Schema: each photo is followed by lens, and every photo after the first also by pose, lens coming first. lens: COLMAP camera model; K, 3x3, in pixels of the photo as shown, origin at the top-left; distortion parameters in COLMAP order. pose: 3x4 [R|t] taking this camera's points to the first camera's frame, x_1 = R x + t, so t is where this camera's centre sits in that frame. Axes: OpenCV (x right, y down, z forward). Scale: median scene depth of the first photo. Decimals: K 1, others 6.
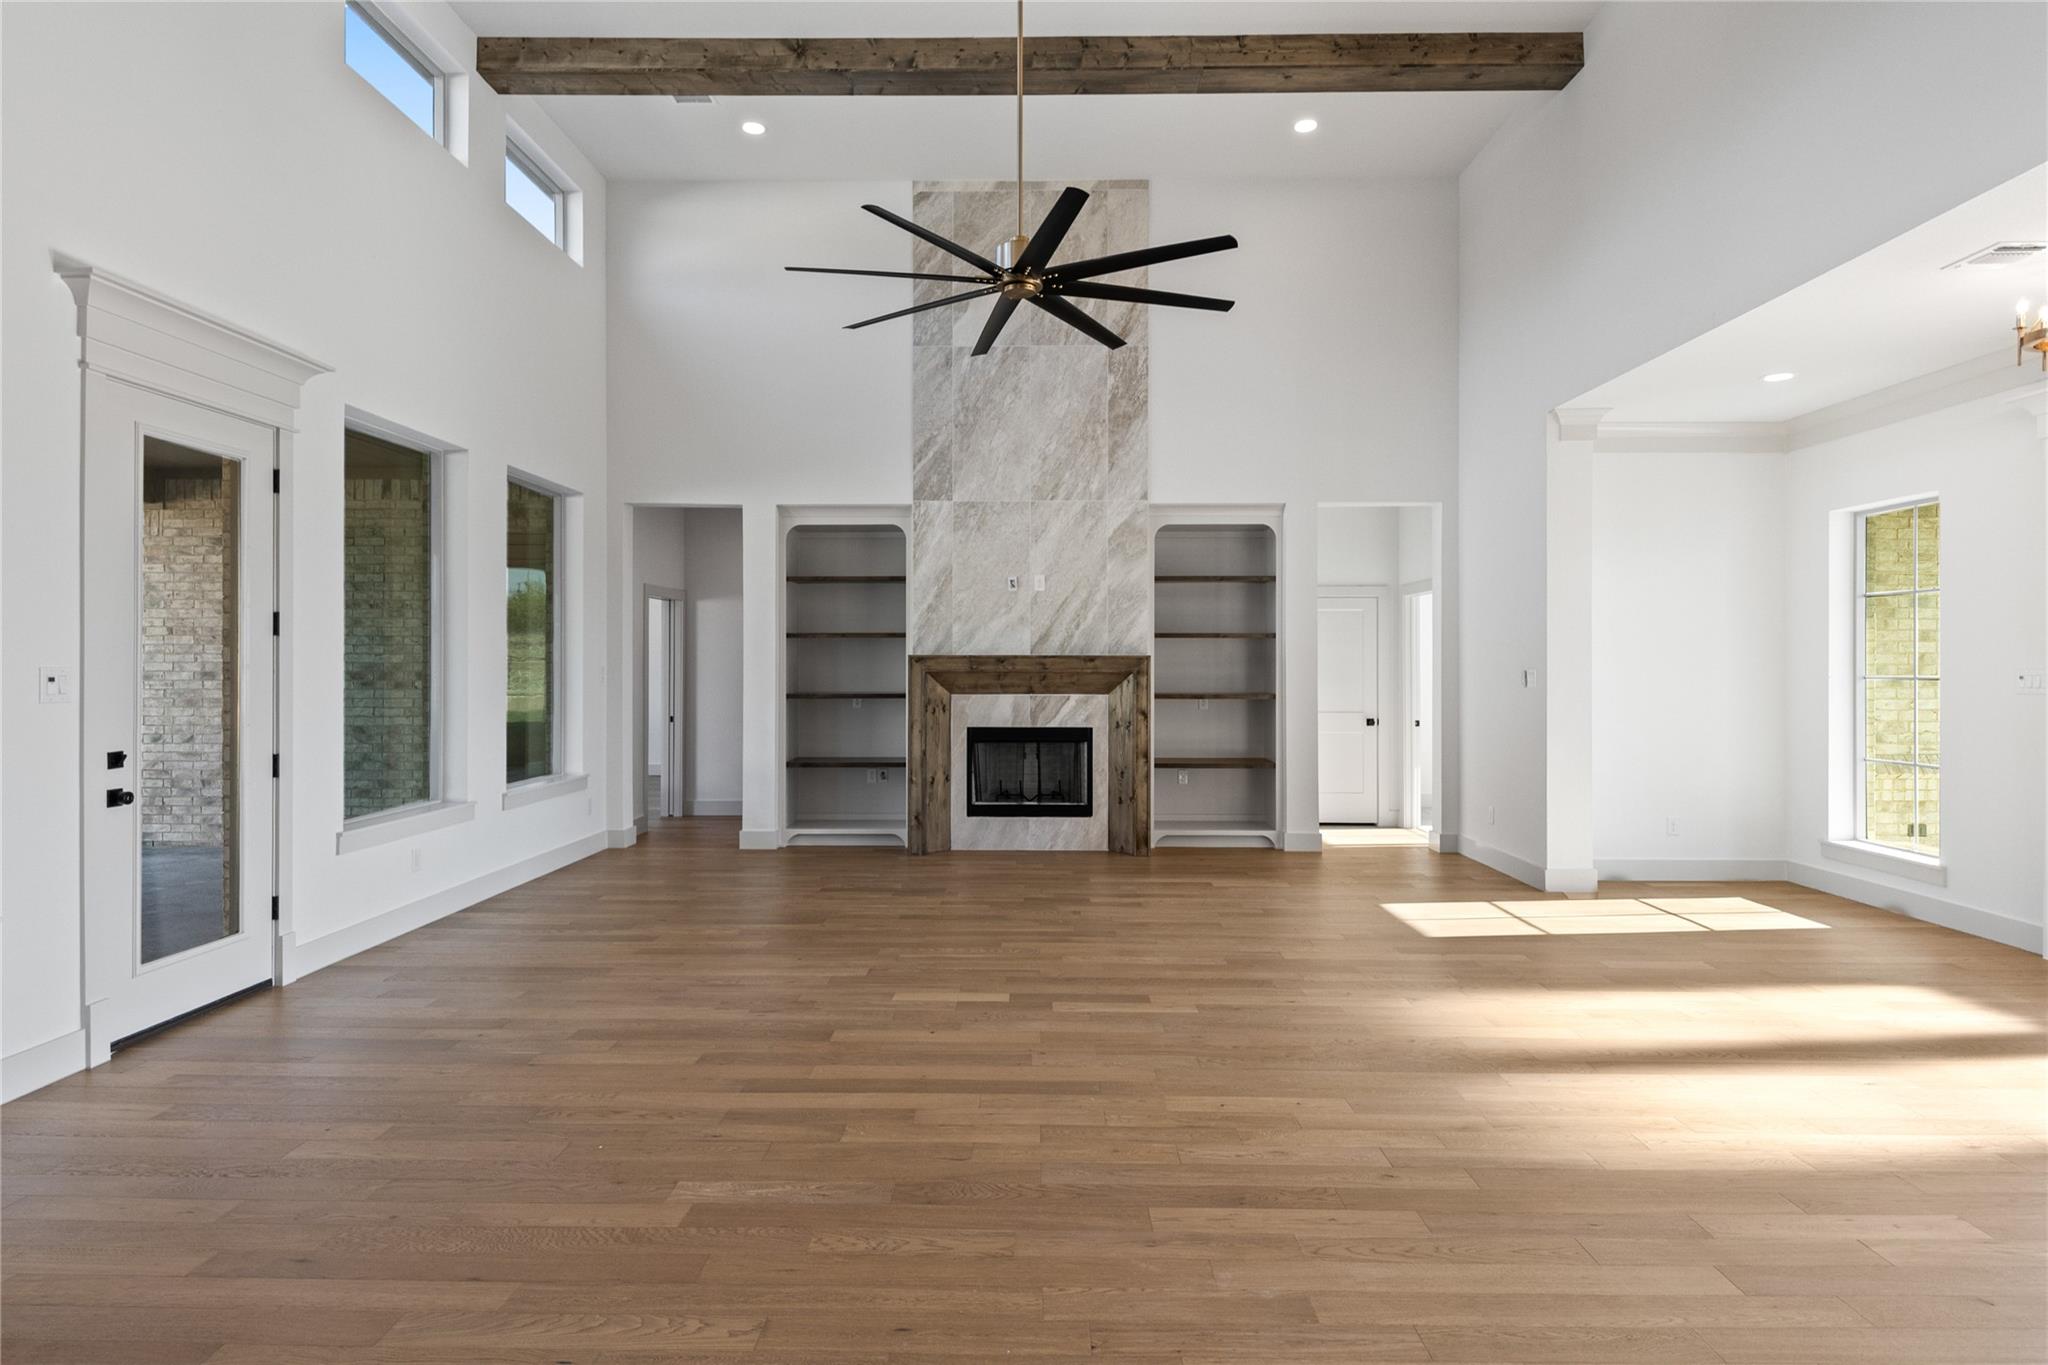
lens RADIAL K [[1123.7, 0, 1024.0], [0, 1123.7, 682.5], [0, 0, 1]] dist [0.025611, -0.035652]
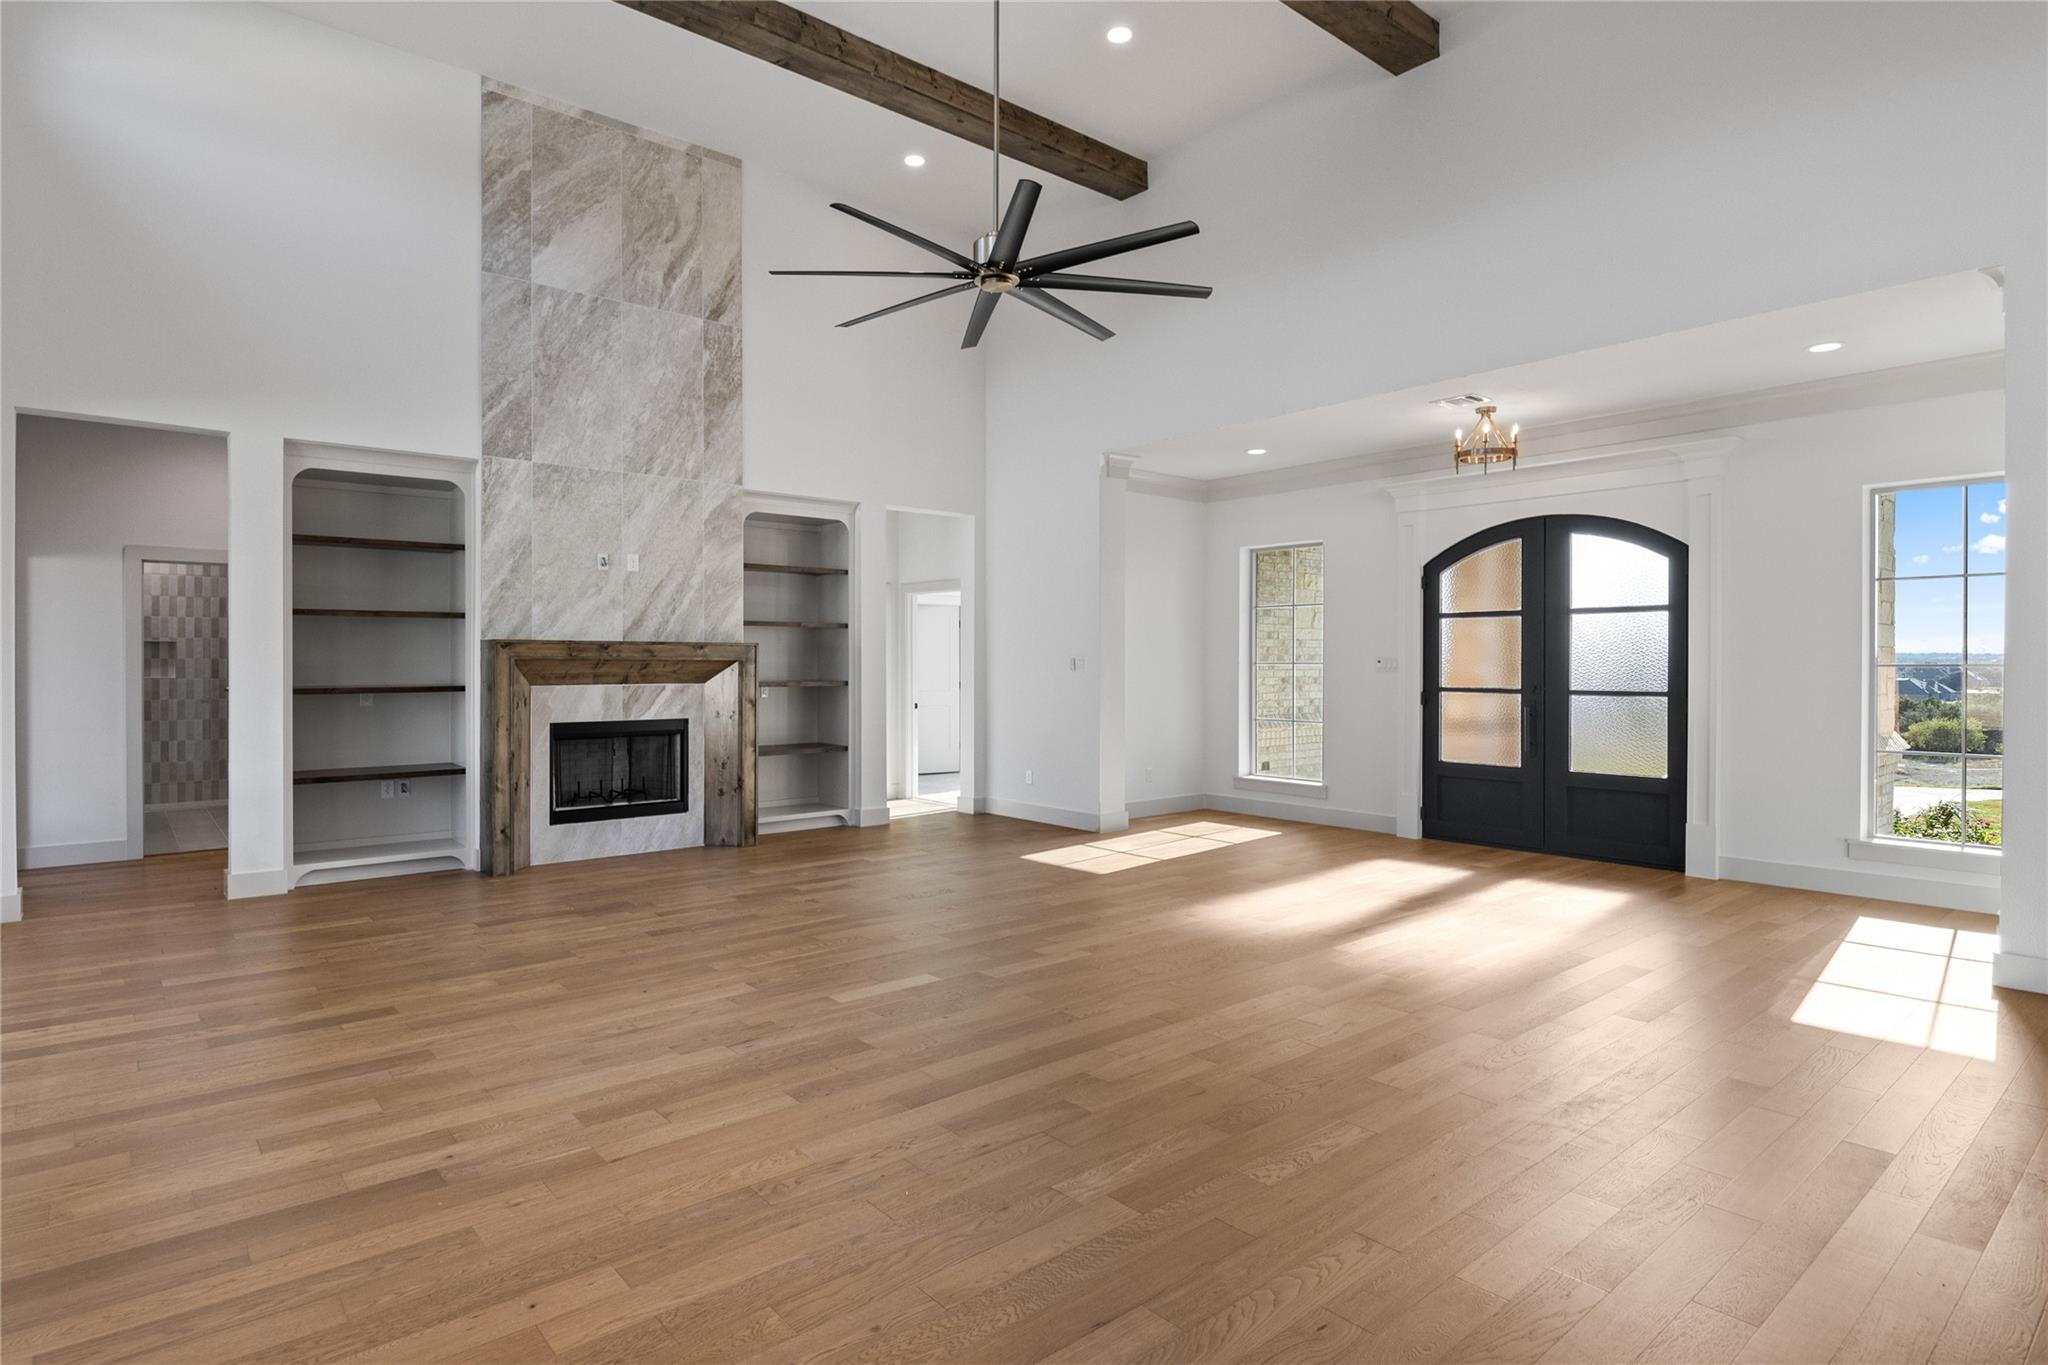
lens RADIAL K [[1087.1, 0, 1024.0], [0, 1087.1, 682.5], [0, 0, 1]] dist [0.024480, -0.033016]
pose [[0.745815, -0.012708, 0.666032, -0.342405], [0.009642, 0.999919, 0.008281, 0.004944], [-0.666083, 0.000246, 0.745877, 0.124194]]
